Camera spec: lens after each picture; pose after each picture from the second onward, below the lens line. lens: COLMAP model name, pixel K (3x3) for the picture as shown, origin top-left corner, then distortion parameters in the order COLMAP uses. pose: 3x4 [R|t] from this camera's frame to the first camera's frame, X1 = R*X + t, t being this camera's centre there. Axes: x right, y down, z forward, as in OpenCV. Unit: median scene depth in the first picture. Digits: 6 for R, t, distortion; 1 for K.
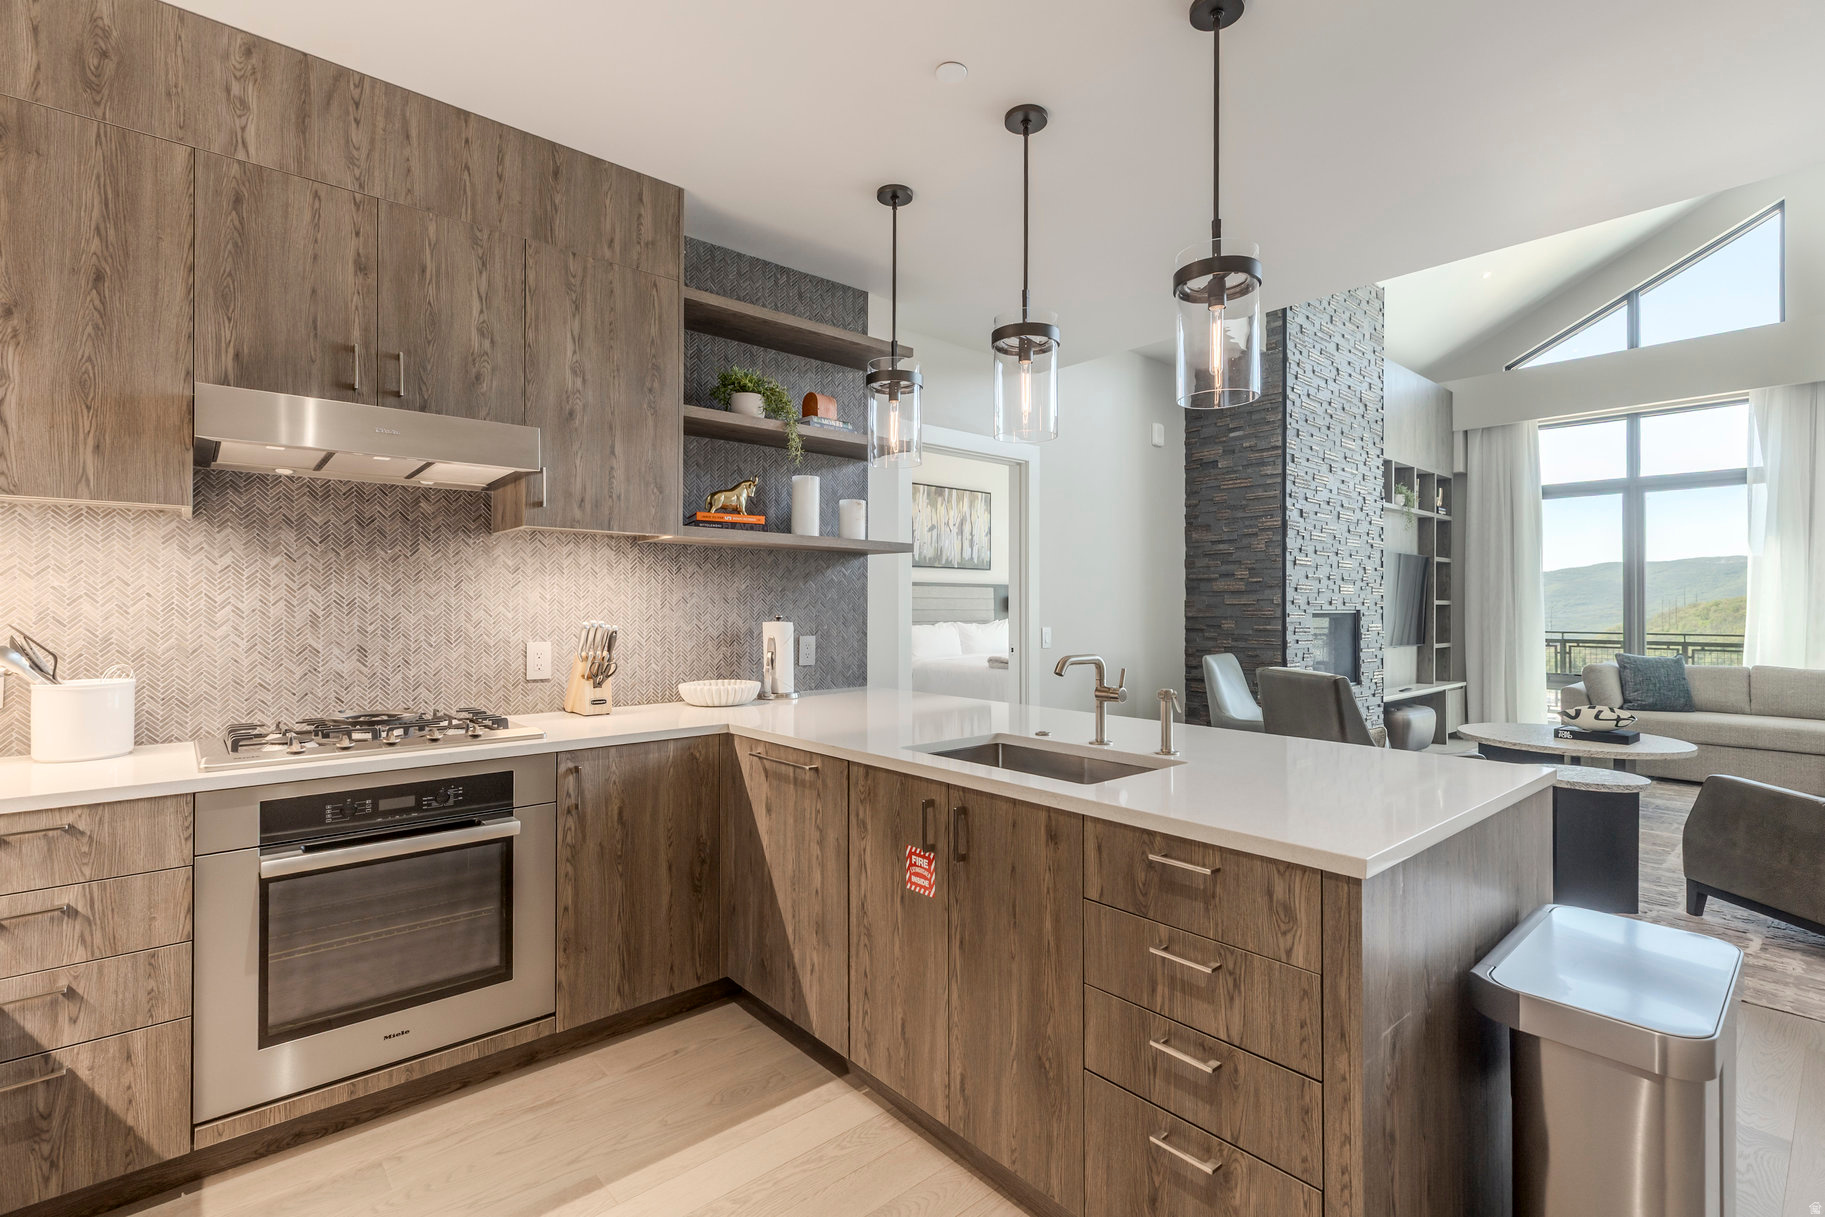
lens RADIAL K [[816.3, 0, 917.9], [0, 816.3, 605.1], [0, 0, 1]] dist [0.007817, -0.001036]
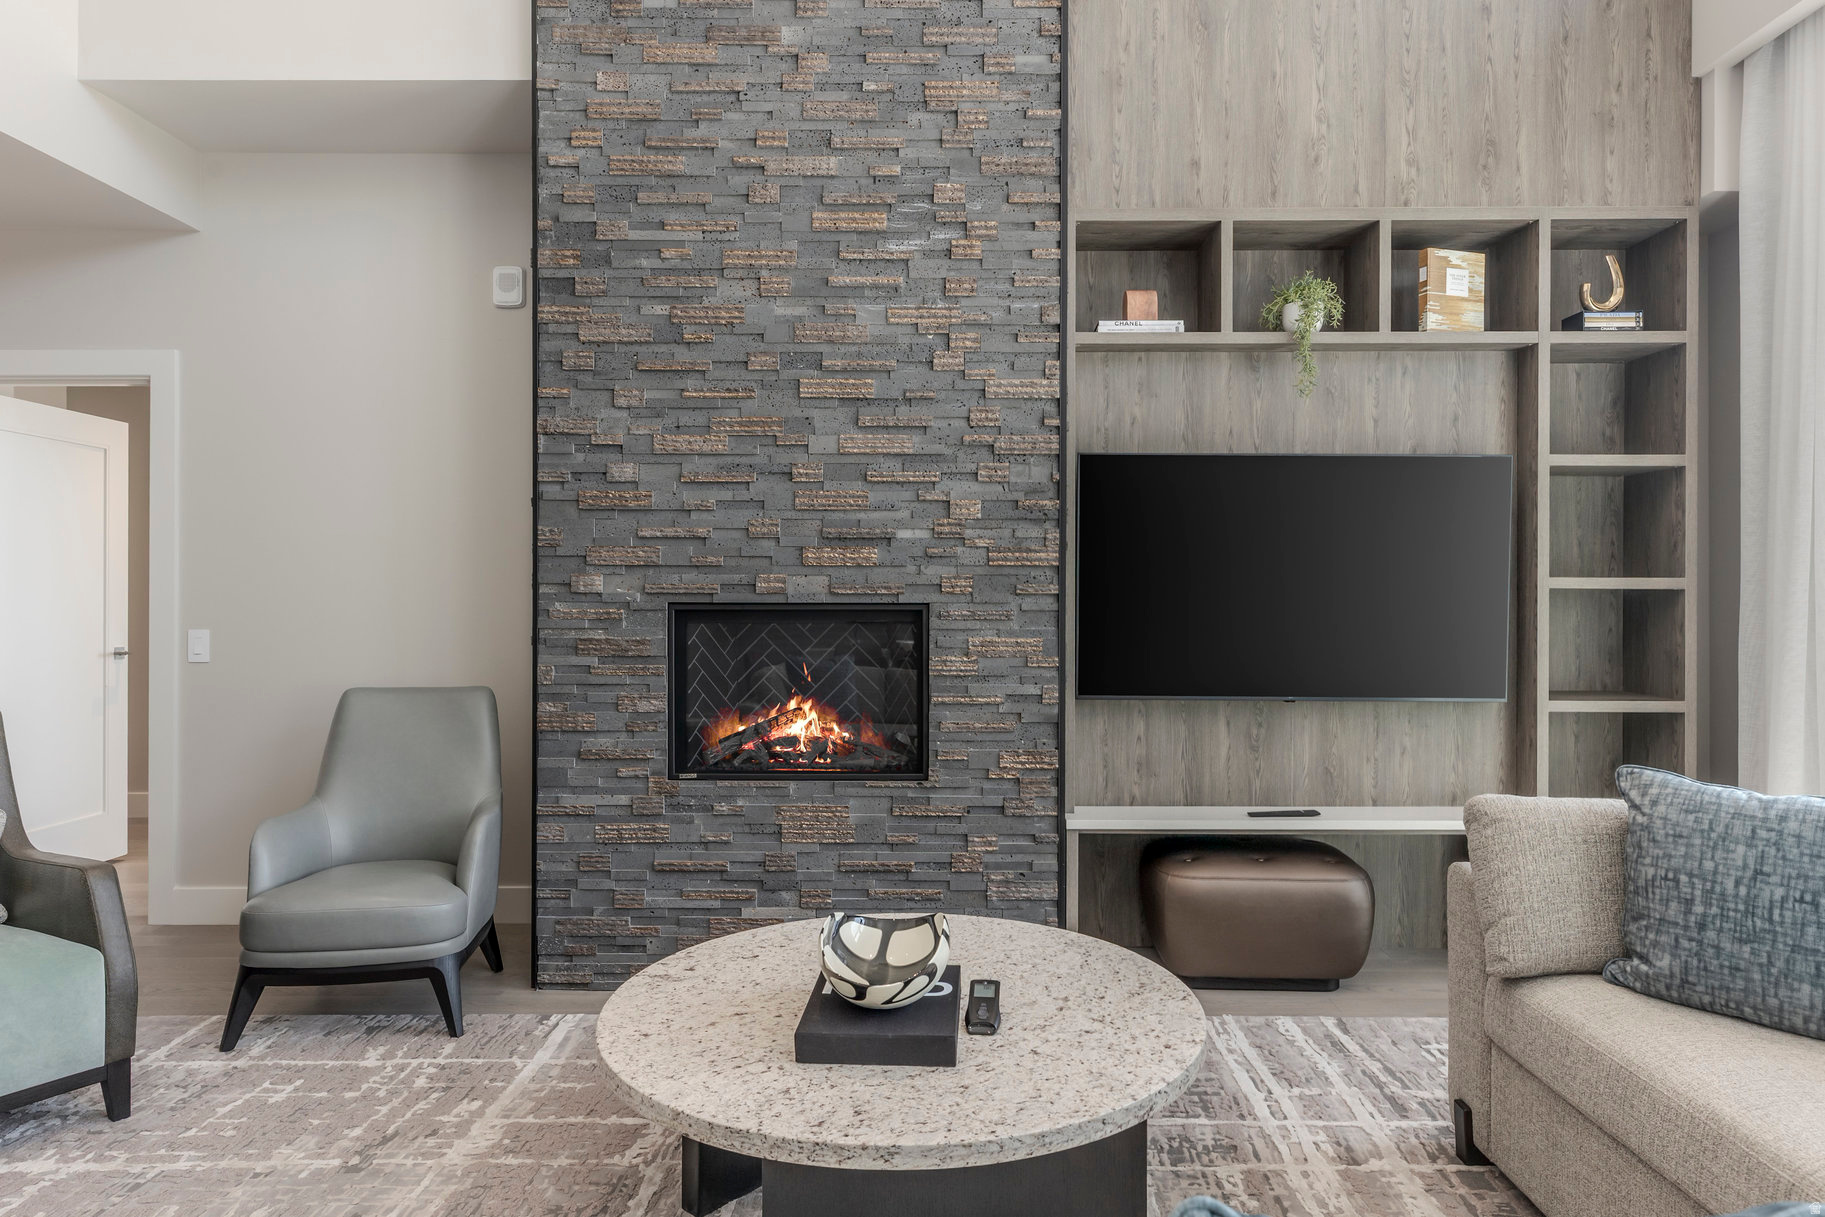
lens RADIAL K [[1168.4, 0, 912.5], [0, 1168.4, 608.5], [0, 0, 1]] dist [-0.003101, 0.001053]
pose [[0.743609, 0.001218, -0.668614, 0.799983], [0.000528, 0.999997, 0.002409, 0.006568], [0.668615, -0.002144, 0.743606, 0.462251]]
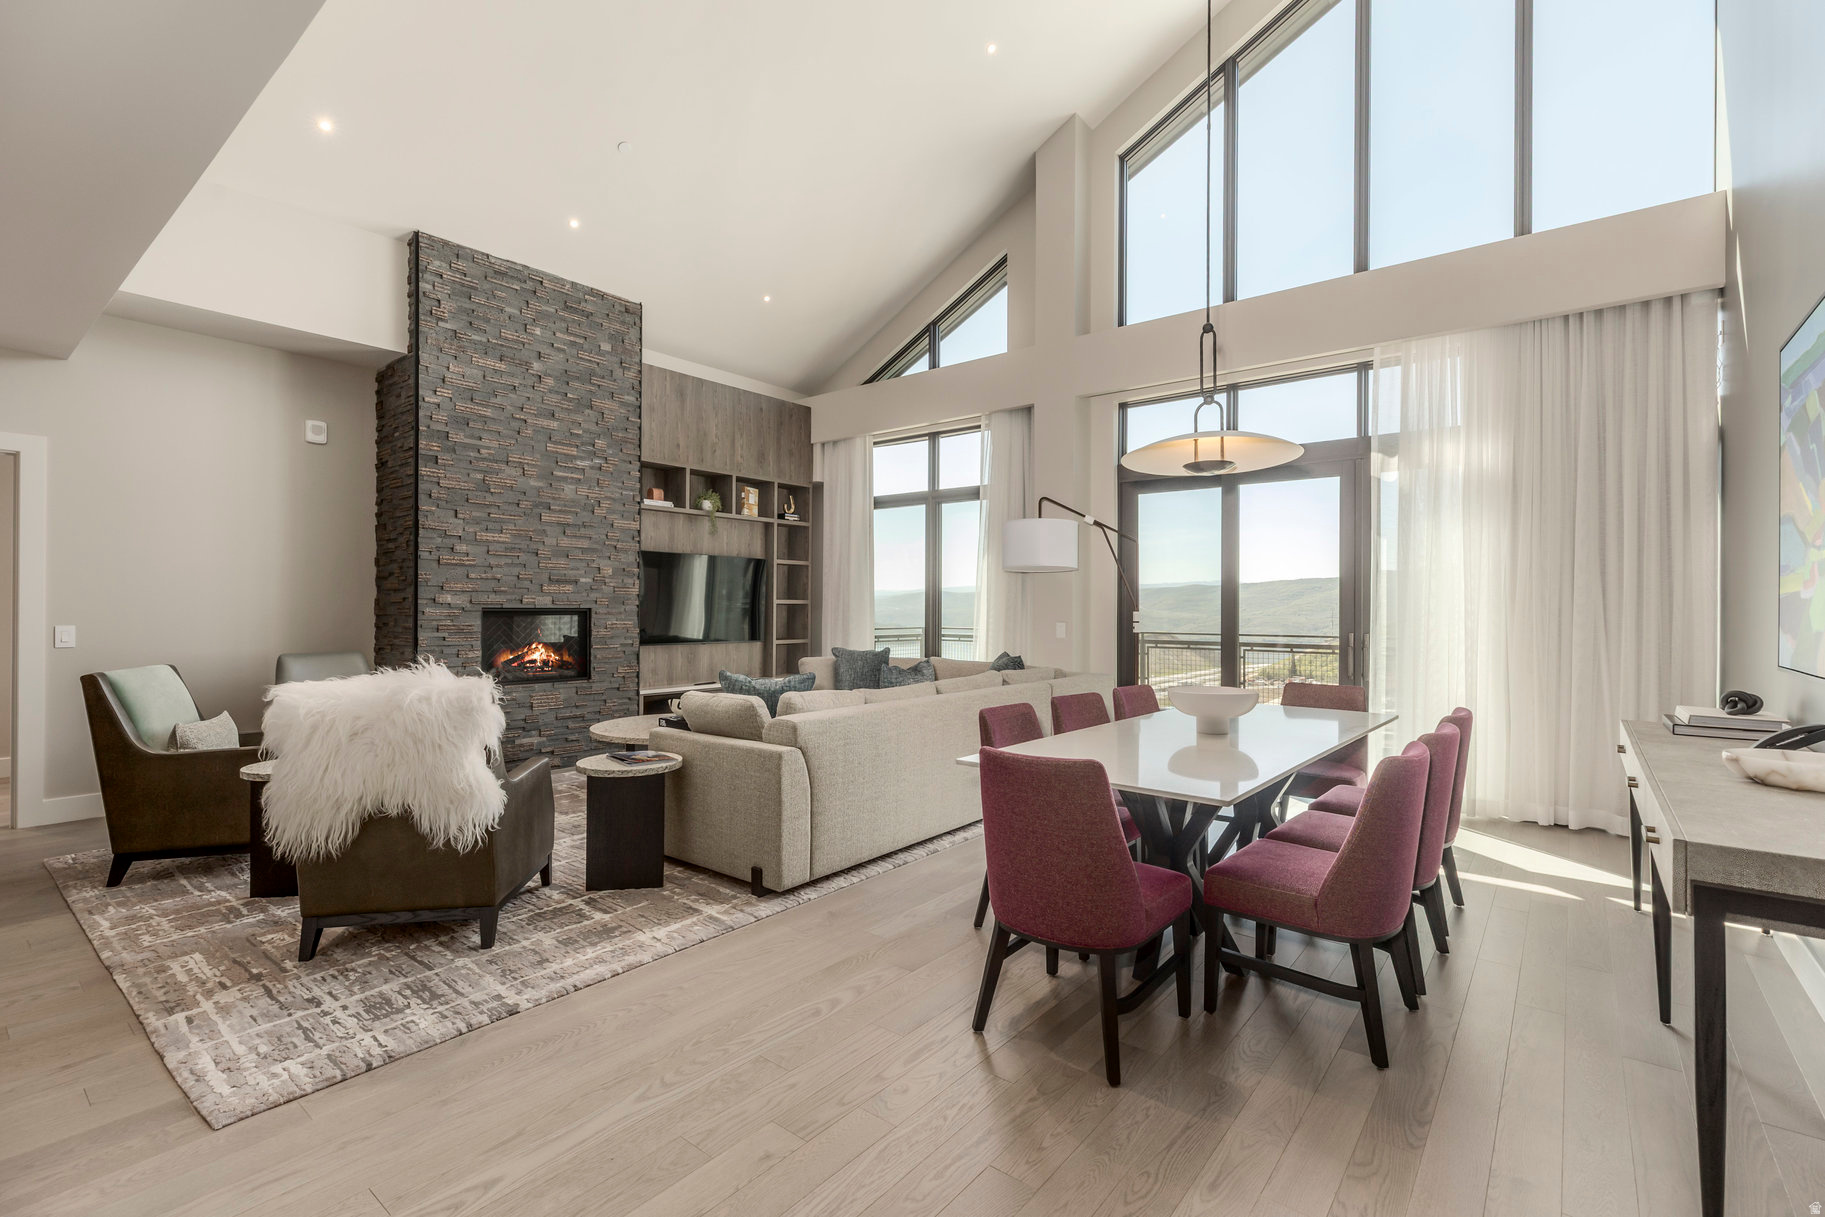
lens RADIAL K [[816.3, 0, 917.9], [0, 816.3, 605.1], [0, 0, 1]] dist [0.007817, -0.001036]
pose [[0.984945, 0.003722, 0.172831, 0.658711], [-0.003841, 0.999993, 0.000349, 0.000587], [-0.172828, -0.001008, 0.984951, -0.094285]]
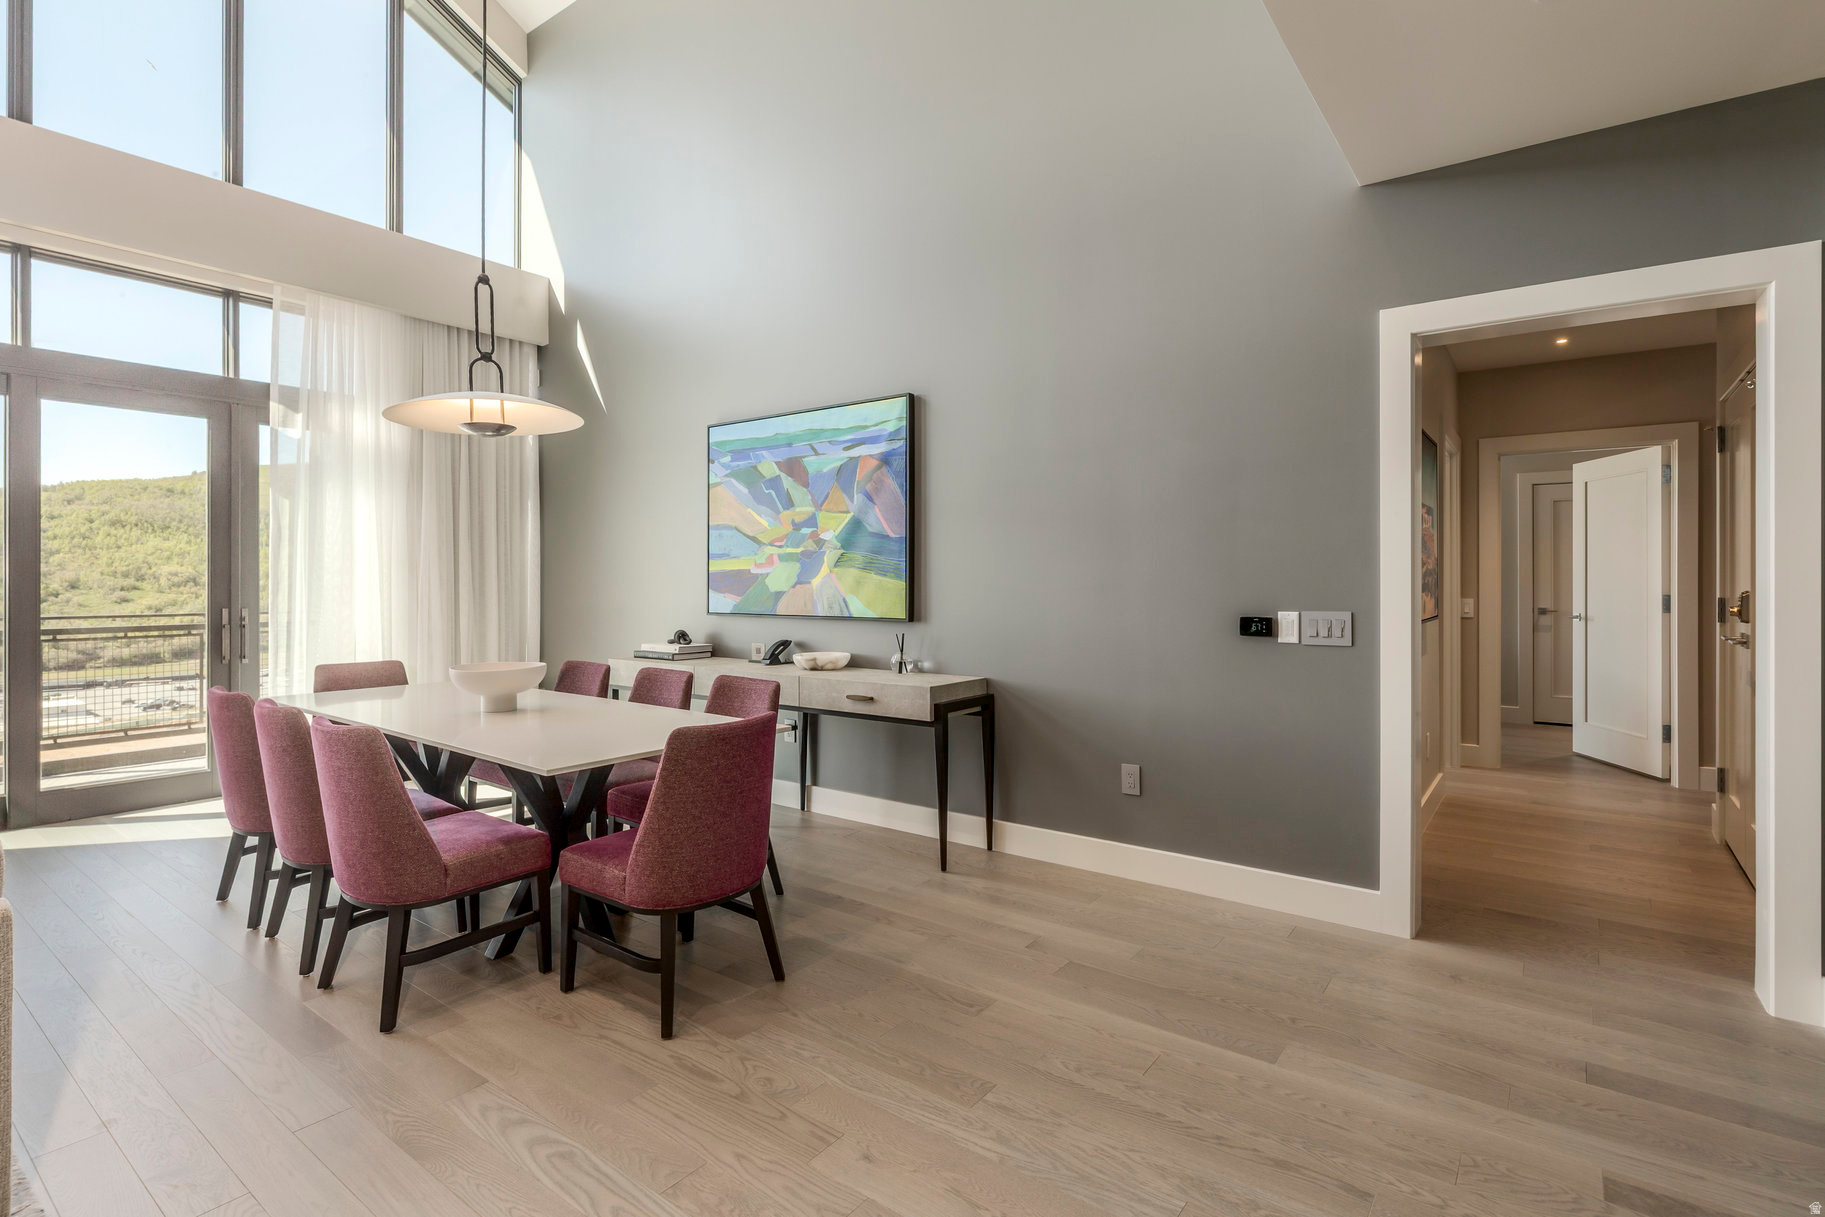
lens RADIAL K [[880.1, 0, 908.4], [0, 880.1, 581.4], [0, 0, 1]] dist [0.000683, 0.000117]
pose [[-0.199344, -0.002039, 0.979927, 0.396010], [-0.002525, 0.999996, 0.001567, 0.001531], [-0.979926, -0.002162, -0.199349, 0.209458]]
